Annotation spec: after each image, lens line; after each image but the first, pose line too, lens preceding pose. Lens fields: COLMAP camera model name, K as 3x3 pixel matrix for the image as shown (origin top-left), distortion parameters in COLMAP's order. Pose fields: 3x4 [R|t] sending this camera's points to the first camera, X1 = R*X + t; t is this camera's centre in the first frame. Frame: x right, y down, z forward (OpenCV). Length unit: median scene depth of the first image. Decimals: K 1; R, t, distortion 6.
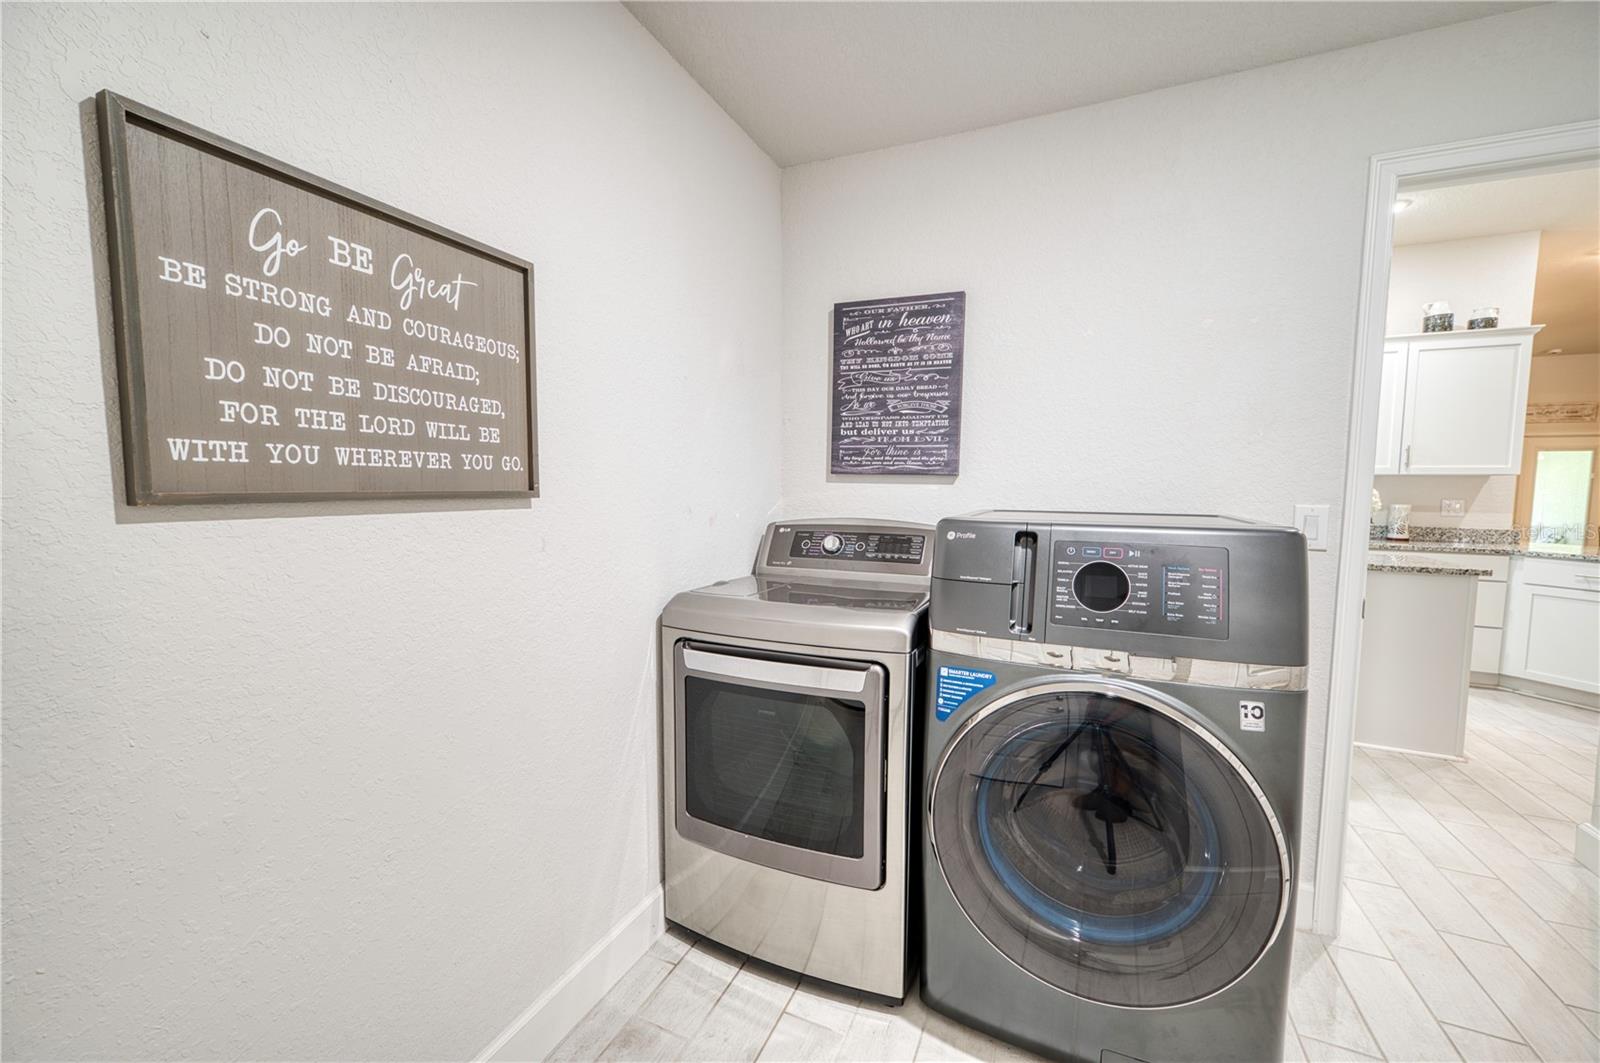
lens RADIAL K [[624.6, 0, 802.4], [0, 624.6, 527.4], [0, 0, 1]] dist [-0.028286, -0.000721]
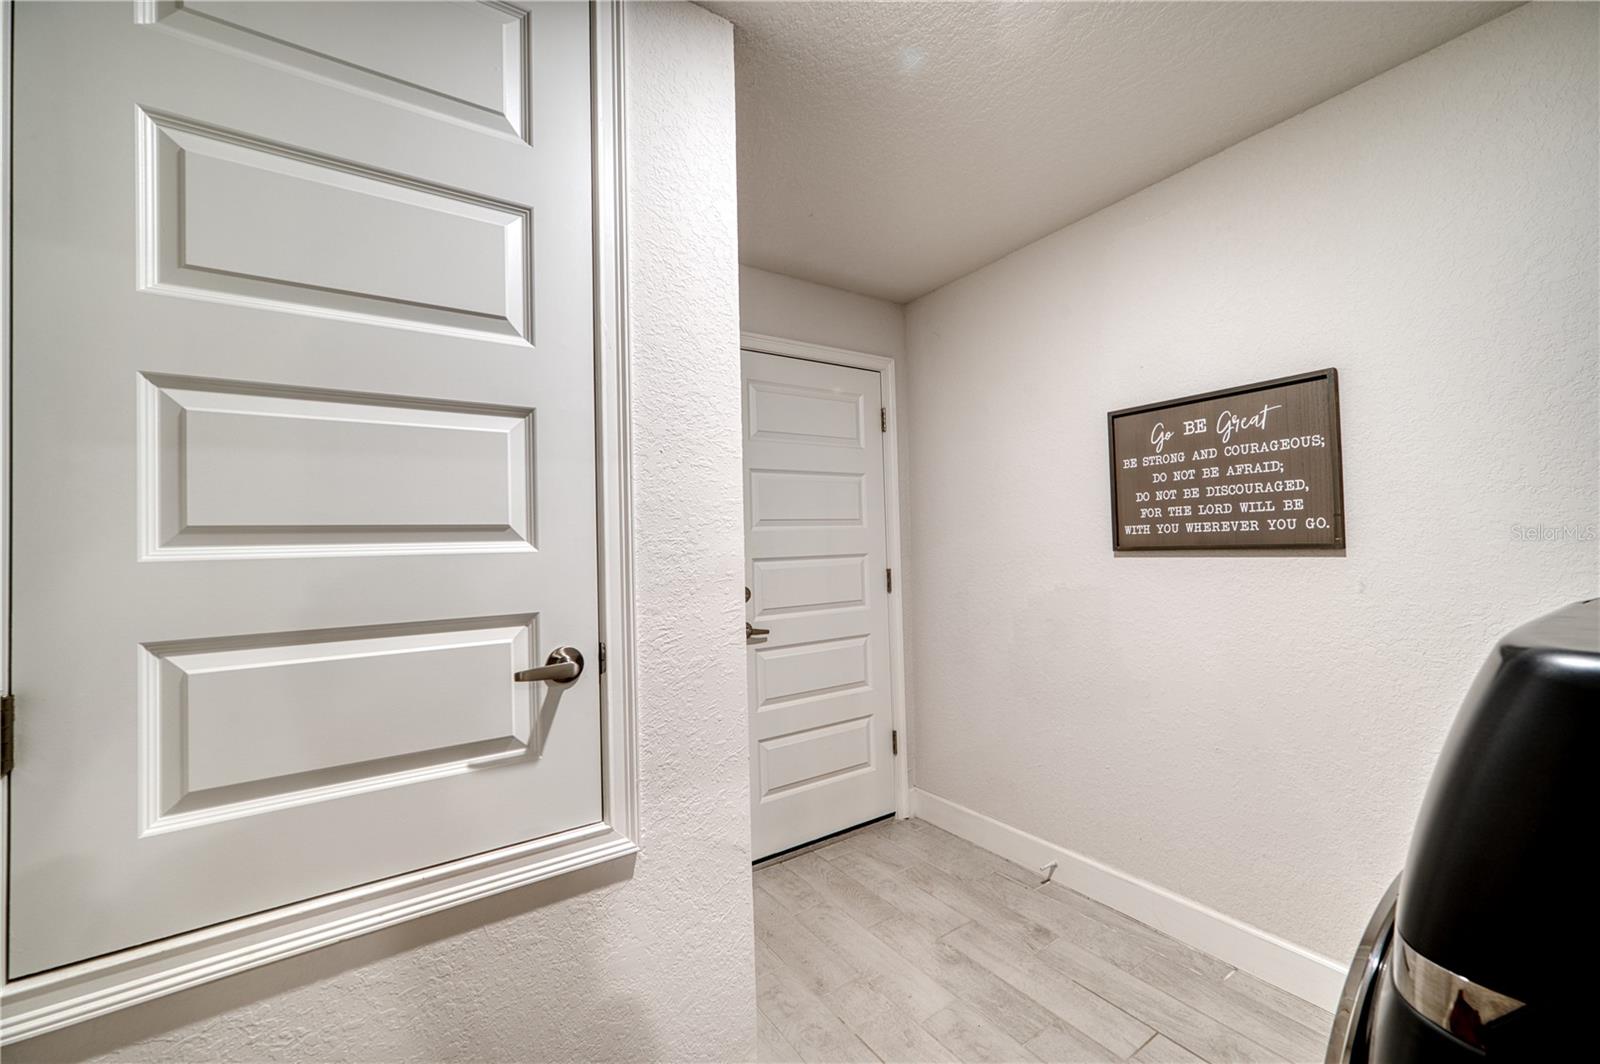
lens RADIAL K [[624.6, 0, 803.4], [0, 624.6, 540.3], [0, 0, 1]] dist [-0.028286, -0.000721]
pose [[-0.549039, -0.024745, -0.835430, 1.536078], [-0.053357, 0.998560, 0.005489, -0.017395], [0.834092, 0.047590, -0.549569, 0.997050]]
